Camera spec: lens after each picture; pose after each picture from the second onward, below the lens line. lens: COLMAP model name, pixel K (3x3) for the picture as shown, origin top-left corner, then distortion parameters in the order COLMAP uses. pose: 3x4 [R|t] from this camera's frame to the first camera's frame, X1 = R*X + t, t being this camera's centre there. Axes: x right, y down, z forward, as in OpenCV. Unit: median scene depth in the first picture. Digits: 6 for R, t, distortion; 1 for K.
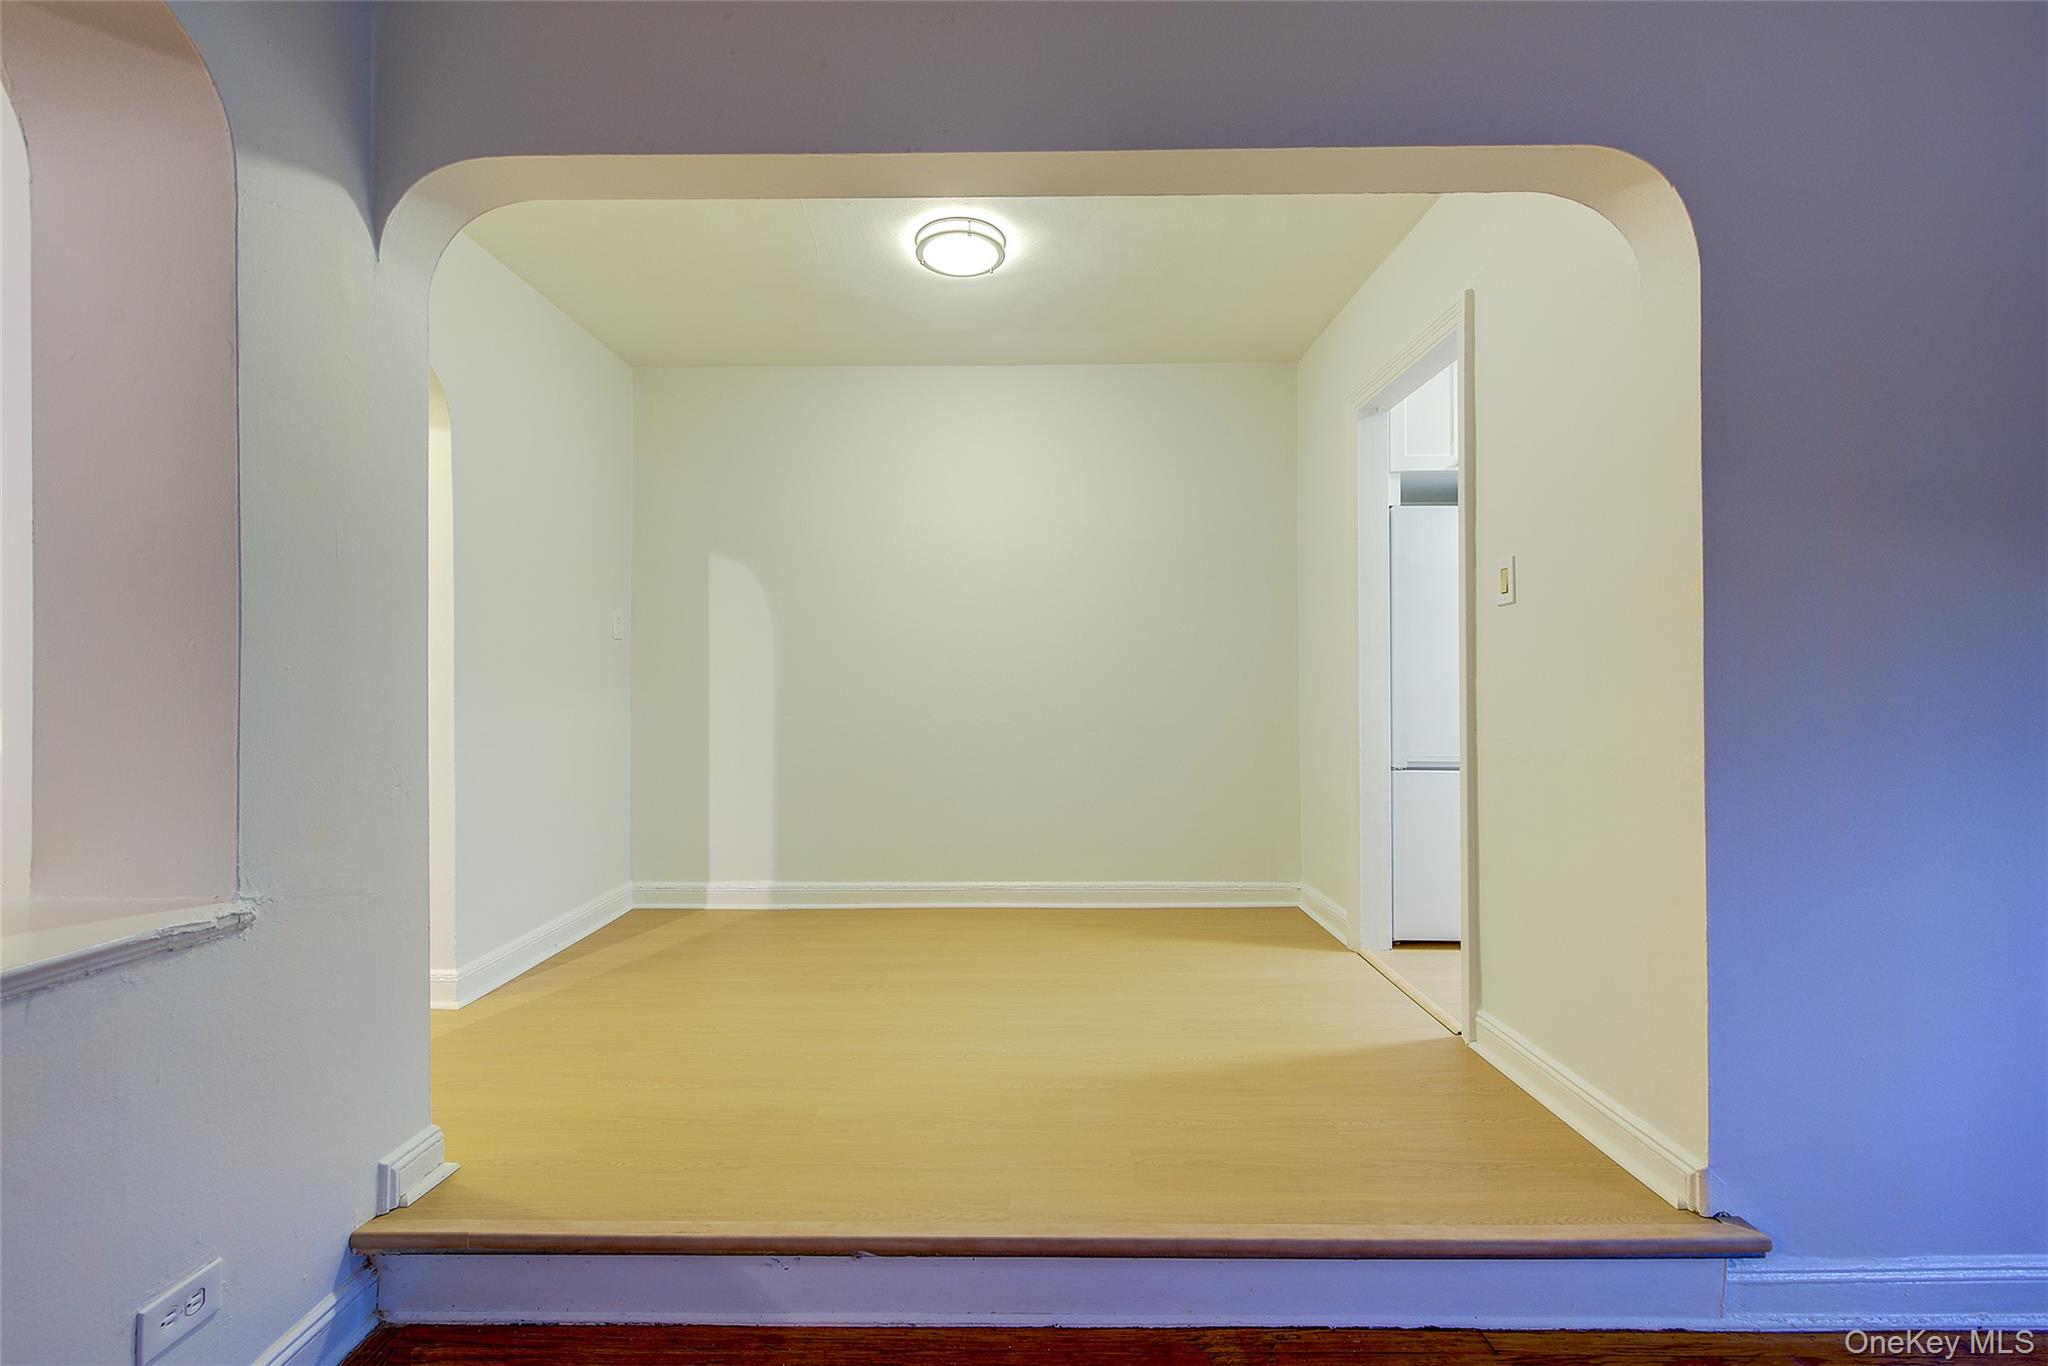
lens RADIAL K [[861.8, 0, 1025.7], [0, 861.8, 686.2], [0, 0, 1]] dist [0.000166, -0.002339]
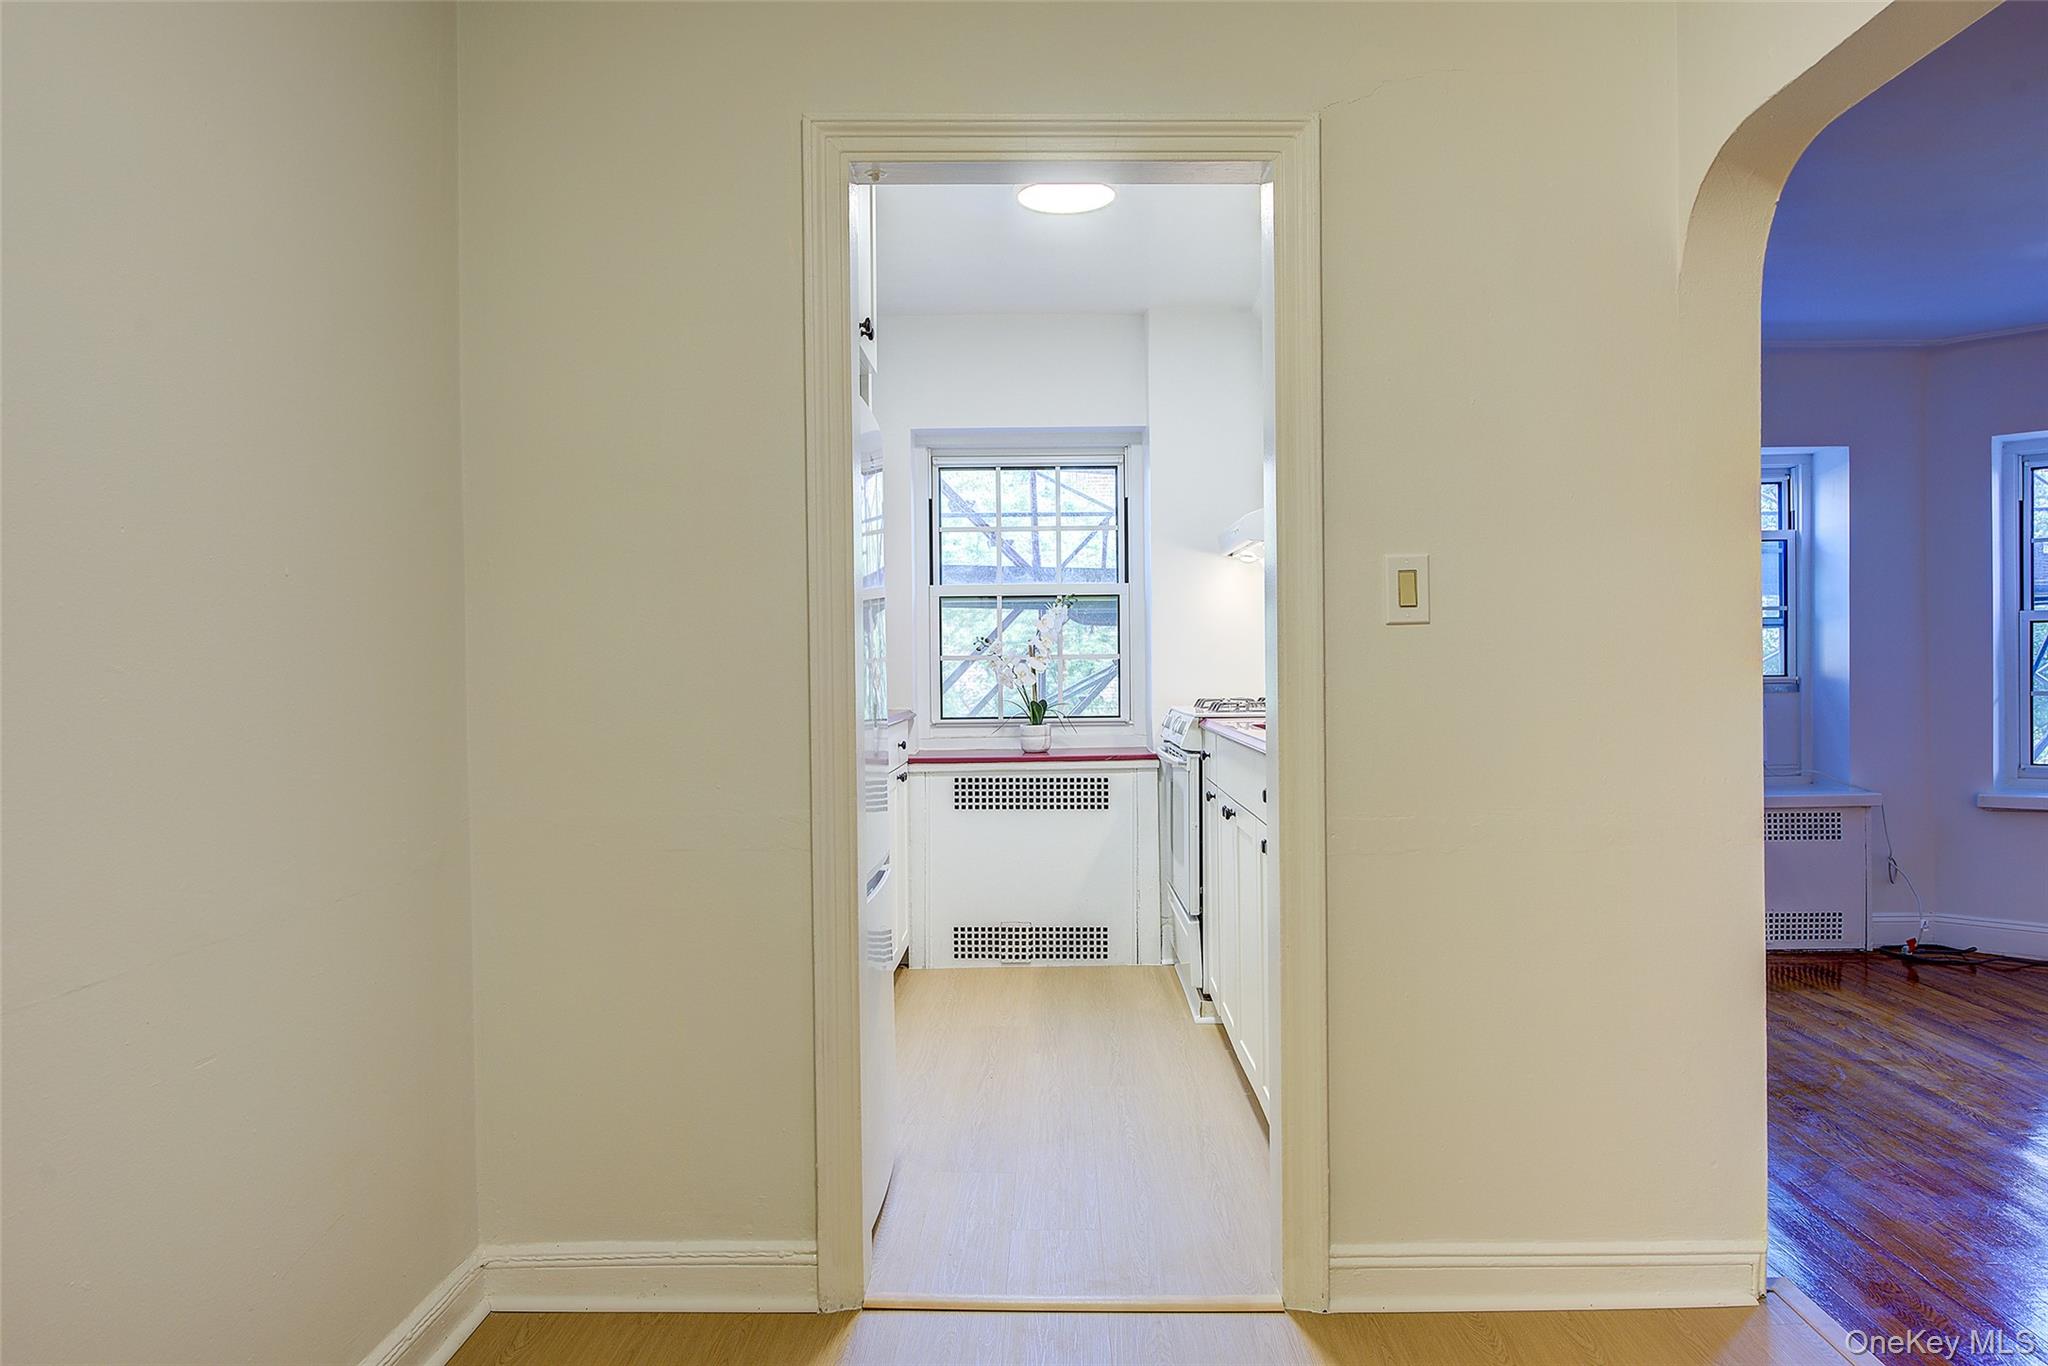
lens RADIAL K [[1358.2, 0, 1020.8], [0, 1358.2, 680.8], [0, 0, 1]] dist [-0.001626, 0.000859]
pose [[-0.018801, -0.010435, 0.999769, -0.458994], [0.003558, 0.999939, 0.010504, -0.058535], [-0.999817, 0.003754, -0.018762, 1.227435]]
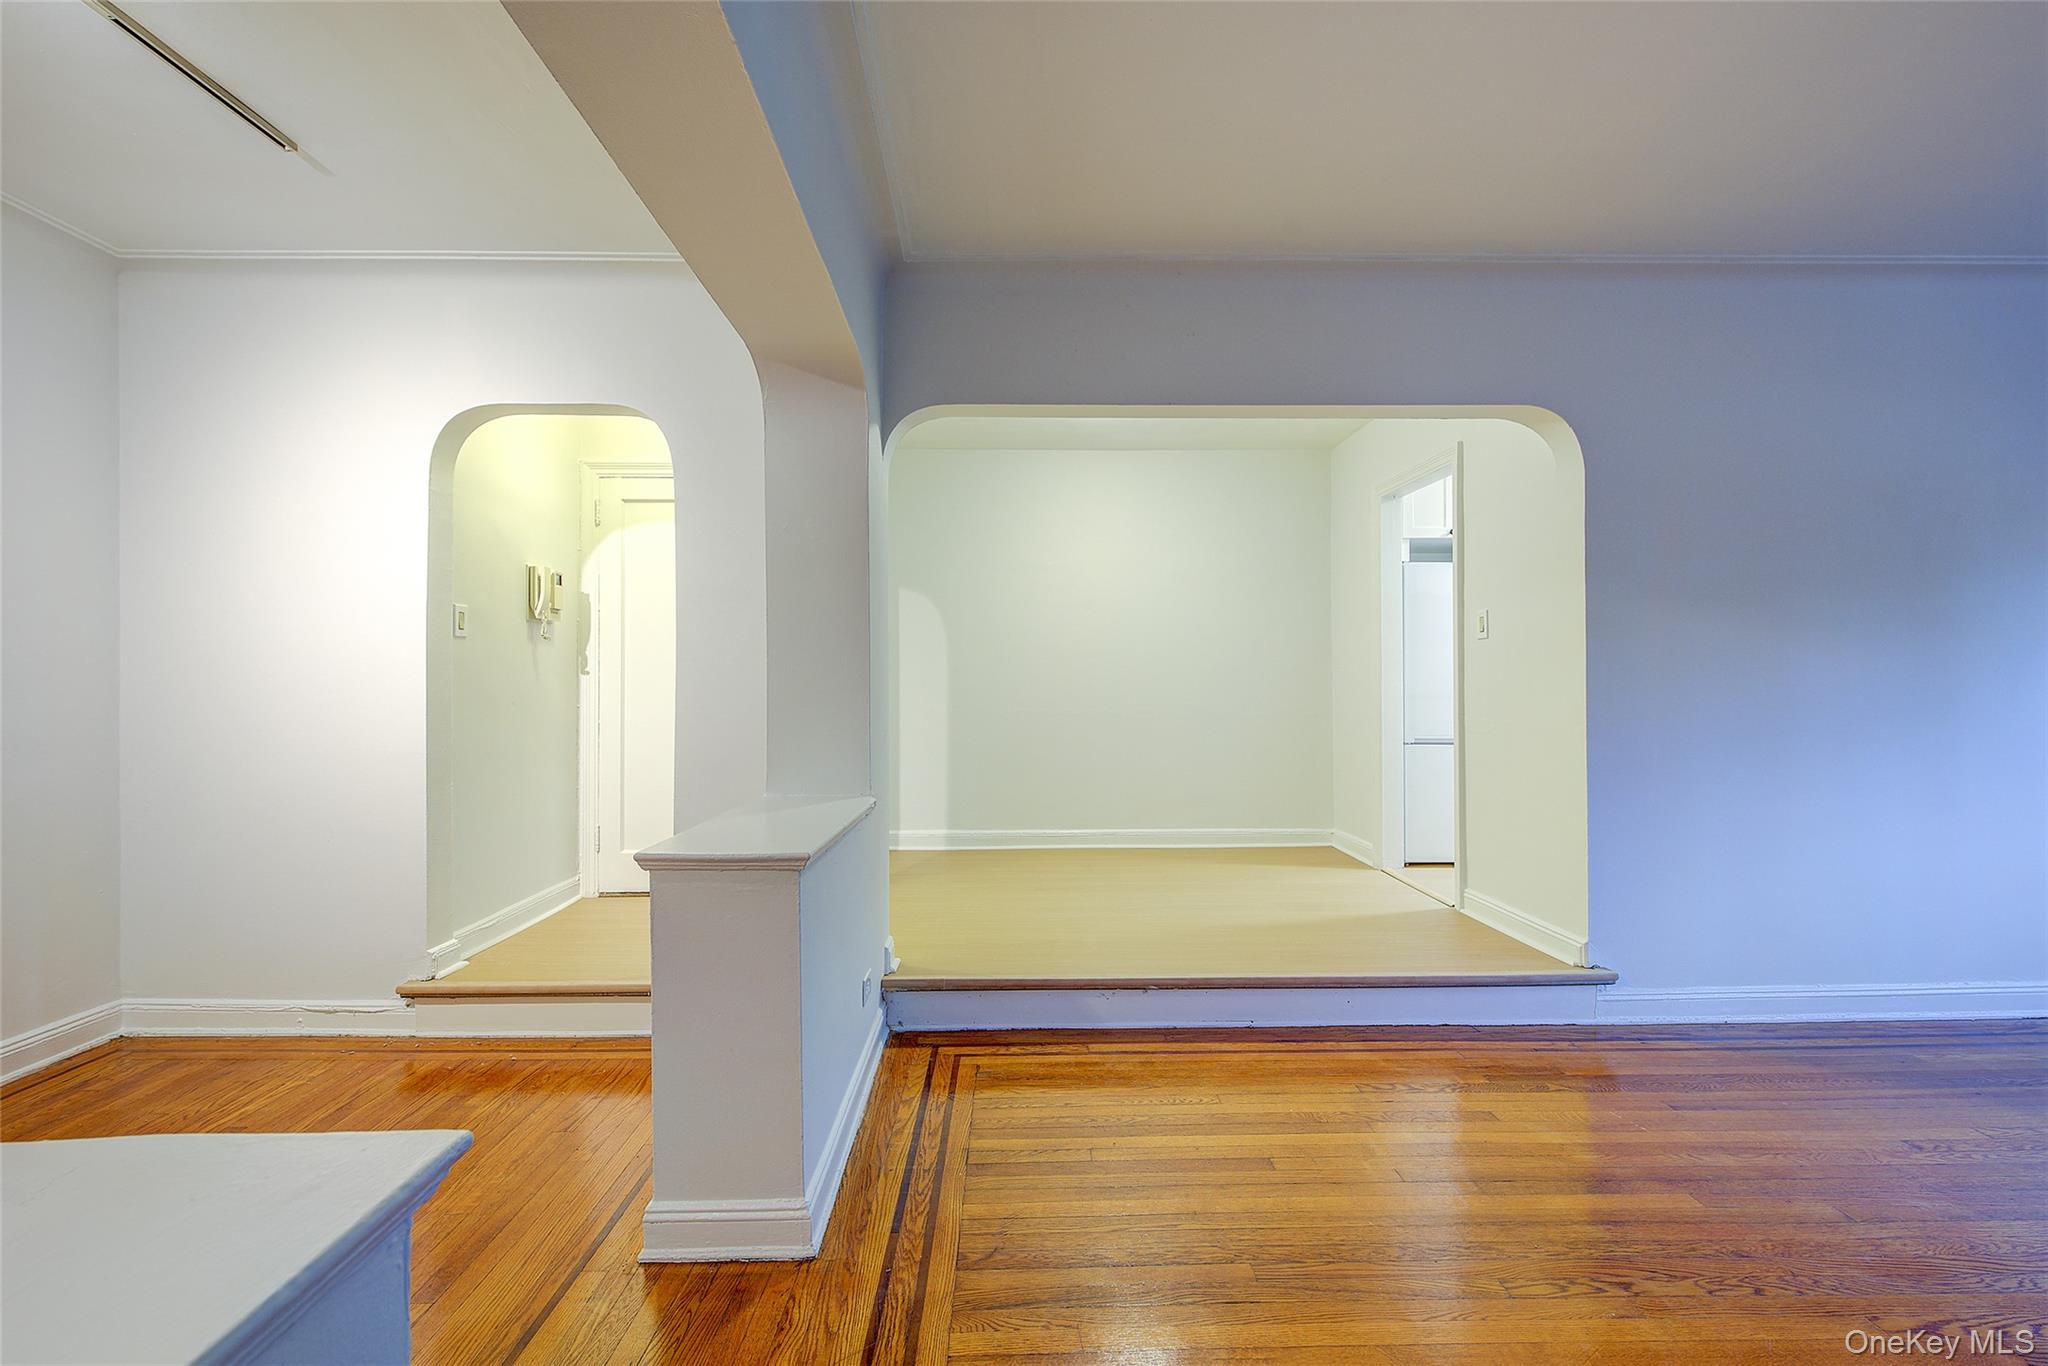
lens RADIAL K [[861.8, 0, 1028.7], [0, 861.8, 680.1], [0, 0, 1]] dist [0.000166, -0.002339]
pose [[0.999657, 0.000855, 0.026194, -0.325843], [-0.000868, 0.999999, 0.000518, -0.014689], [-0.026194, -0.000540, 0.999657, -0.575017]]
